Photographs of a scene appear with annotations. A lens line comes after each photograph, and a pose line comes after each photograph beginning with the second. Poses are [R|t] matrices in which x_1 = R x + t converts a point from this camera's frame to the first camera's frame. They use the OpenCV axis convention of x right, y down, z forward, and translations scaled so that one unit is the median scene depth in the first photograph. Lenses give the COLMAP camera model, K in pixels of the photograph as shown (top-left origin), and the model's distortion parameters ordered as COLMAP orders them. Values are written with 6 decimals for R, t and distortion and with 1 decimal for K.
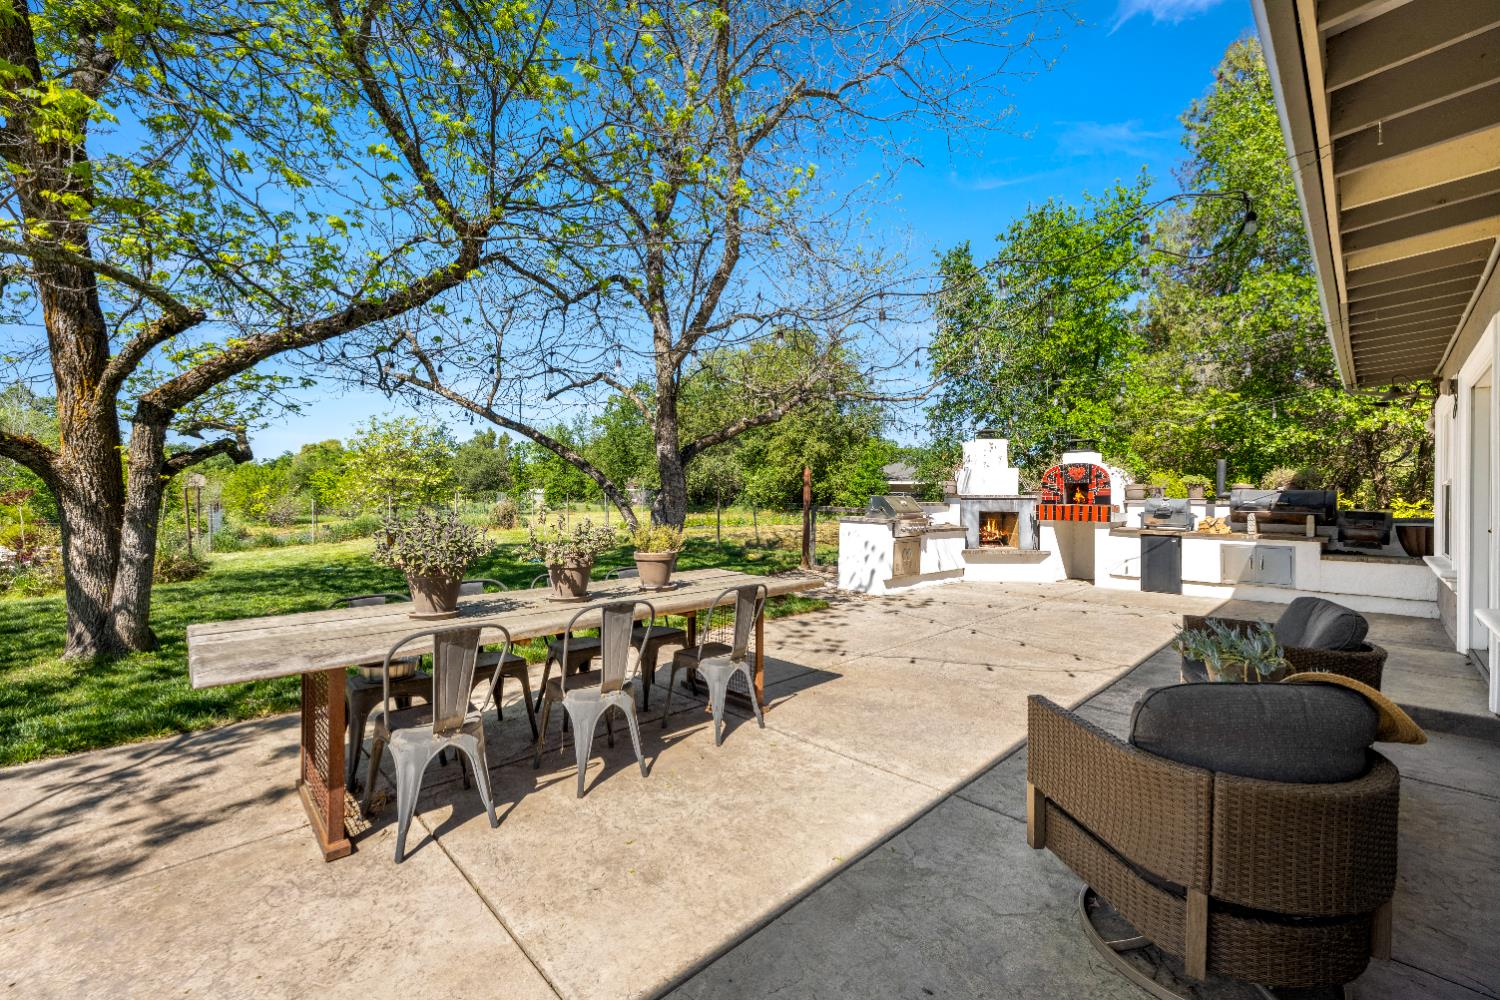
lens RADIAL K [[600.4, 0, 742.2], [0, 600.4, 494.4], [0, 0, 1]] dist [-0.003360, -0.000893]
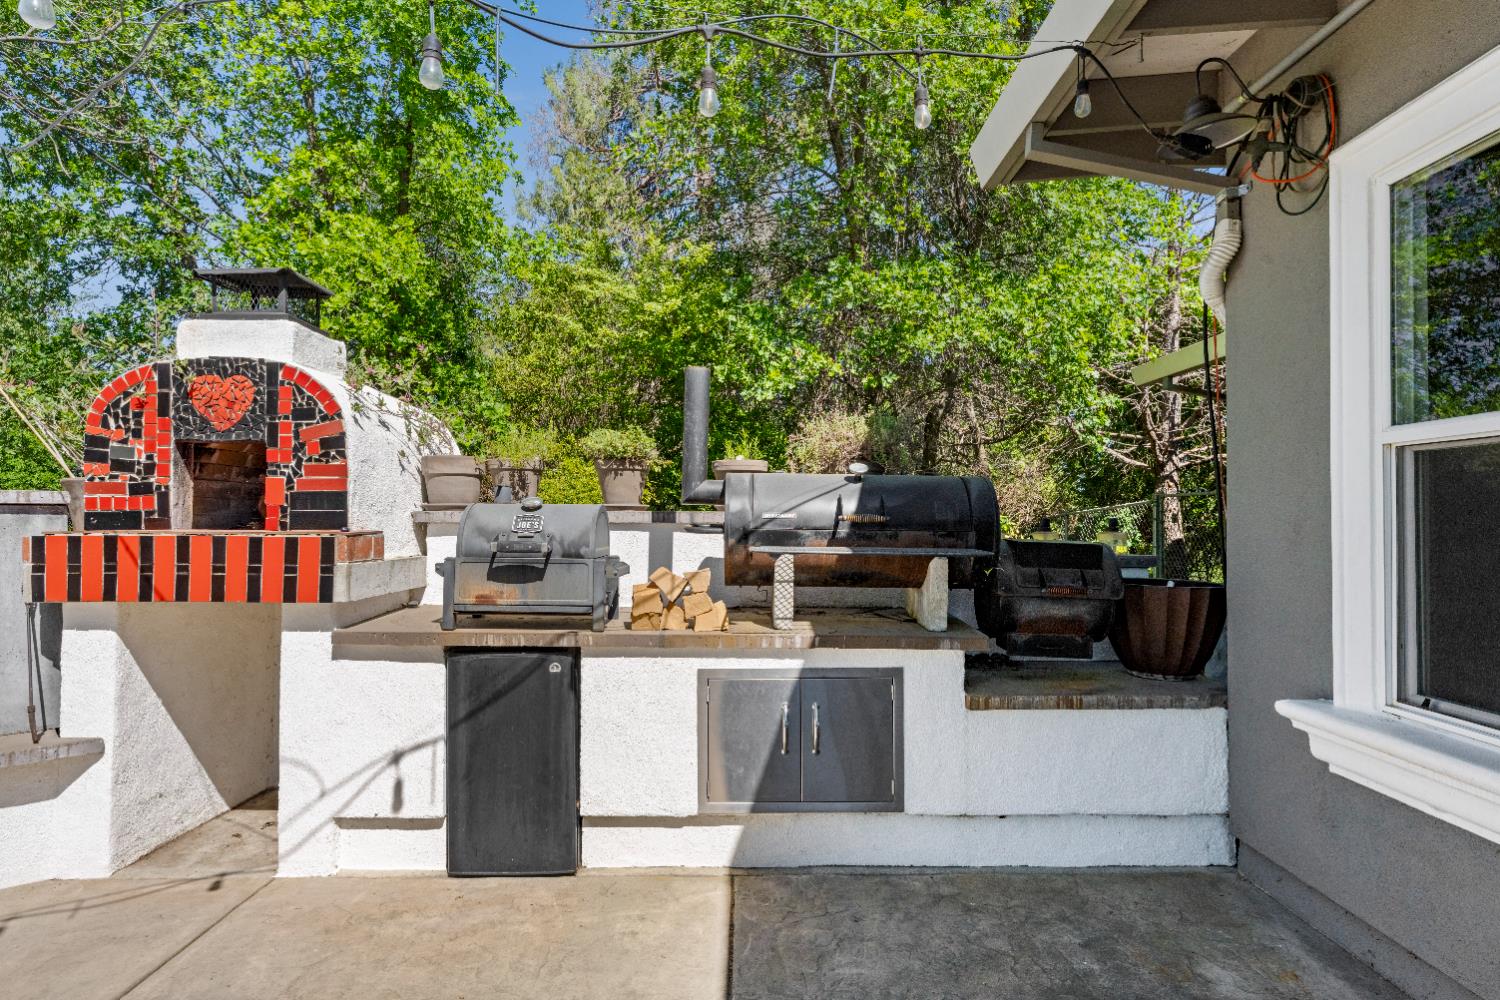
lens RADIAL K [[793.6, 0, 734.8], [0, 793.6, 506.7], [0, 0, 1]] dist [-0.001210, 0.002177]
pose [[0.699785, 0.003891, 0.714343, 0.503874], [0.000246, 0.999984, -0.005688, 0.010128], [-0.714354, 0.004156, 0.699772, 0.670627]]
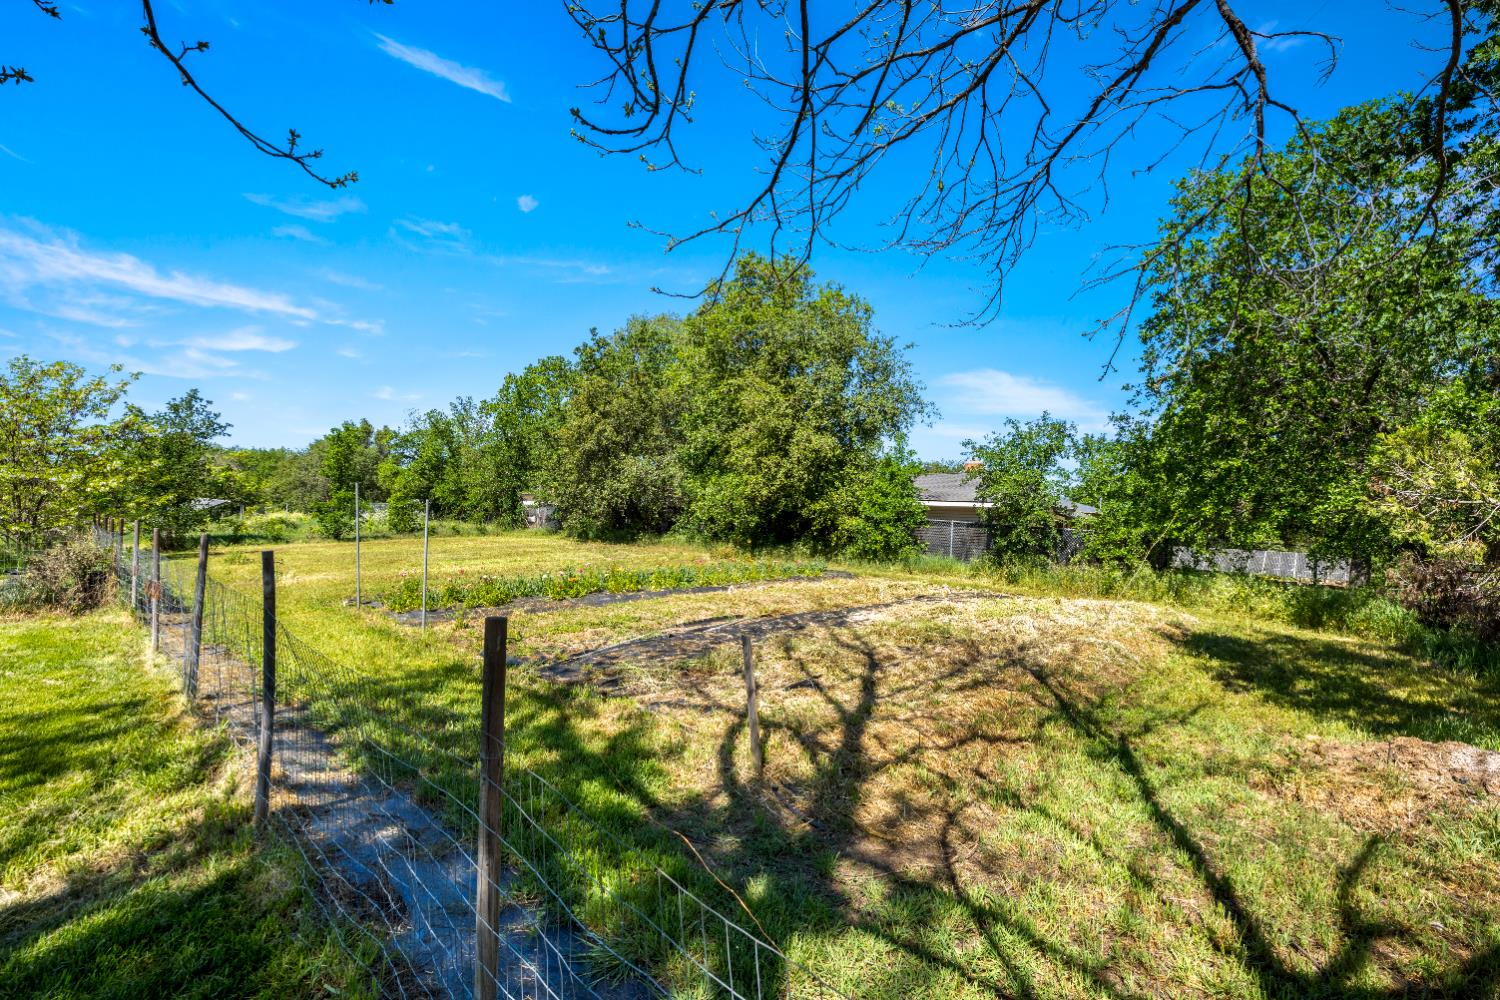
lens RADIAL K [[600.4, 0, 749.8], [0, 600.4, 515.7], [0, 0, 1]] dist [-0.003360, -0.000893]
pose [[0.992706, 0.017220, 0.119327, -0.029693], [-0.018996, 0.999725, 0.013758, -0.042881], [-0.119057, -0.015924, 0.992760, 1.351882]]
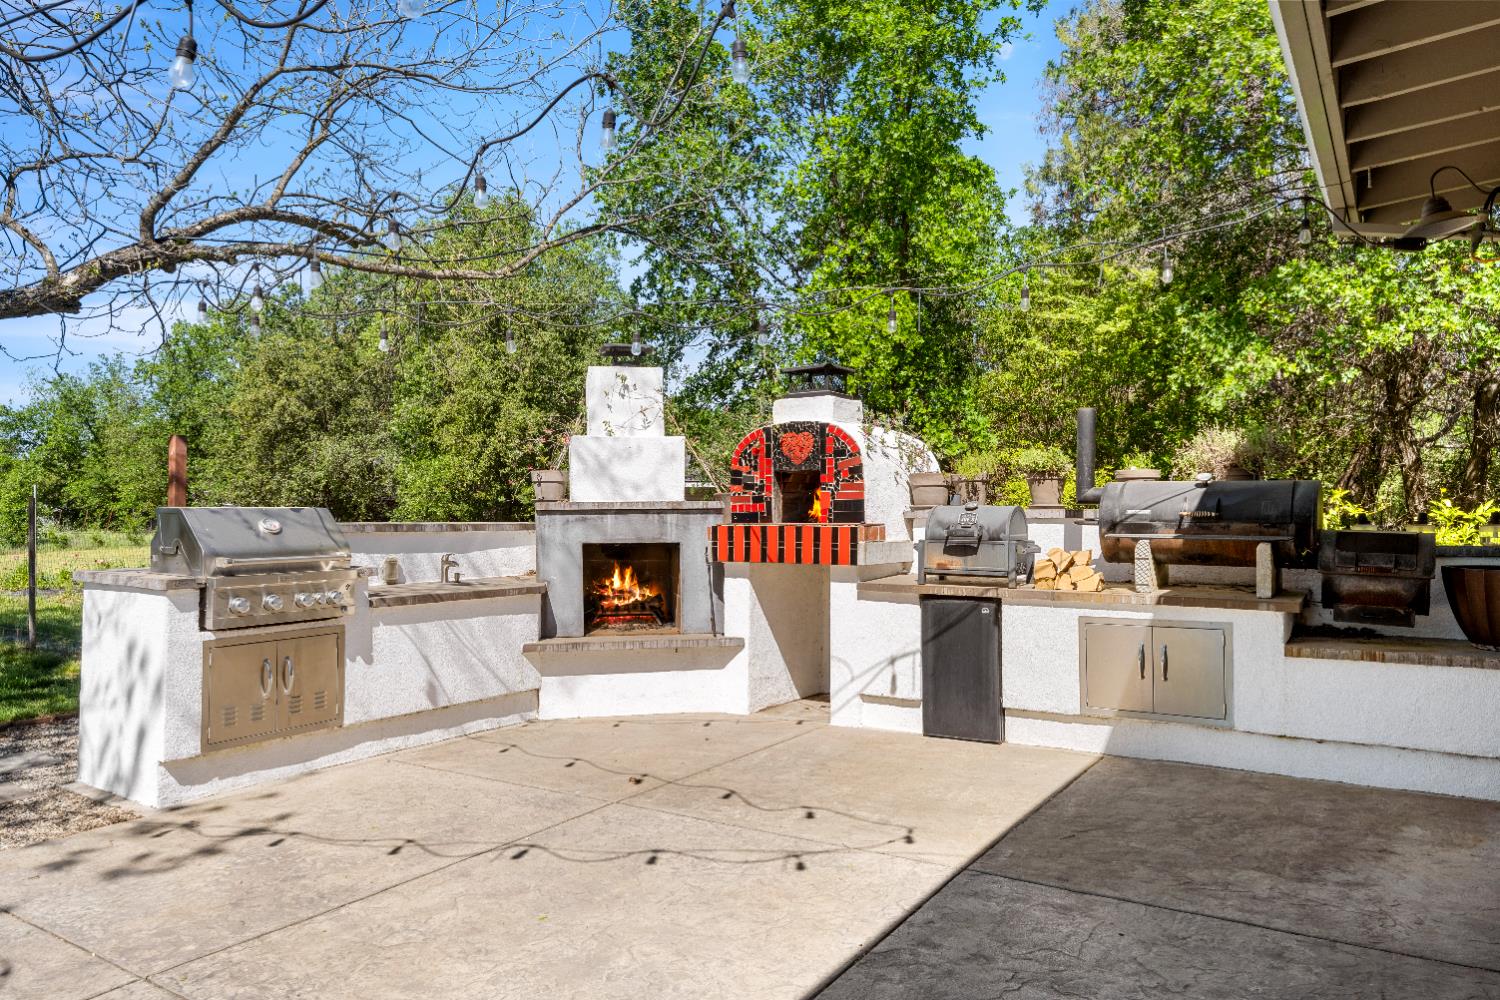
lens RADIAL K [[998.8, 0, 758.4], [0, 998.8, 508.8], [0, 0, 1]] dist [-0.002967, -0.000079]
pose [[0.973233, -0.010385, 0.229585, 0.398515], [0.010636, 0.999943, 0.000145, 0.007375], [-0.229574, 0.002301, 0.973289, 0.365453]]
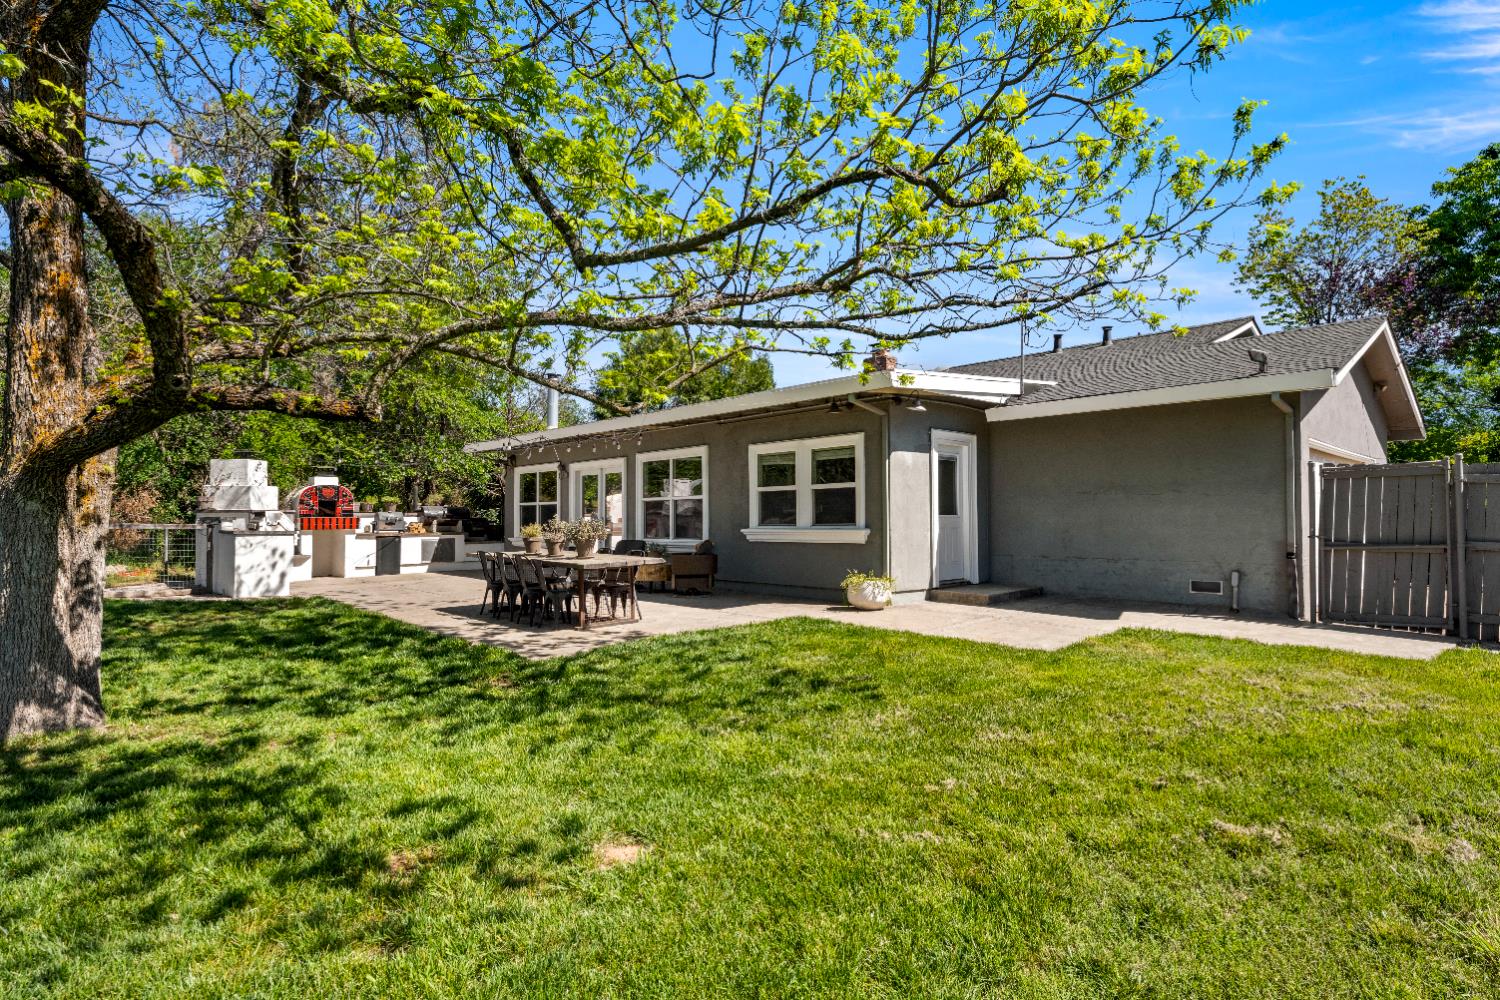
lens RADIAL K [[754.2, 0, 754.1], [0, 754.2, 505.1], [0, 0, 1]] dist [0.002350, 0.000141]
pose [[0.029522, -0.005045, 0.999551, -1.102070], [-0.007247, 0.999960, 0.005261, -0.025437], [-0.999538, -0.007399, 0.029485, 0.036479]]
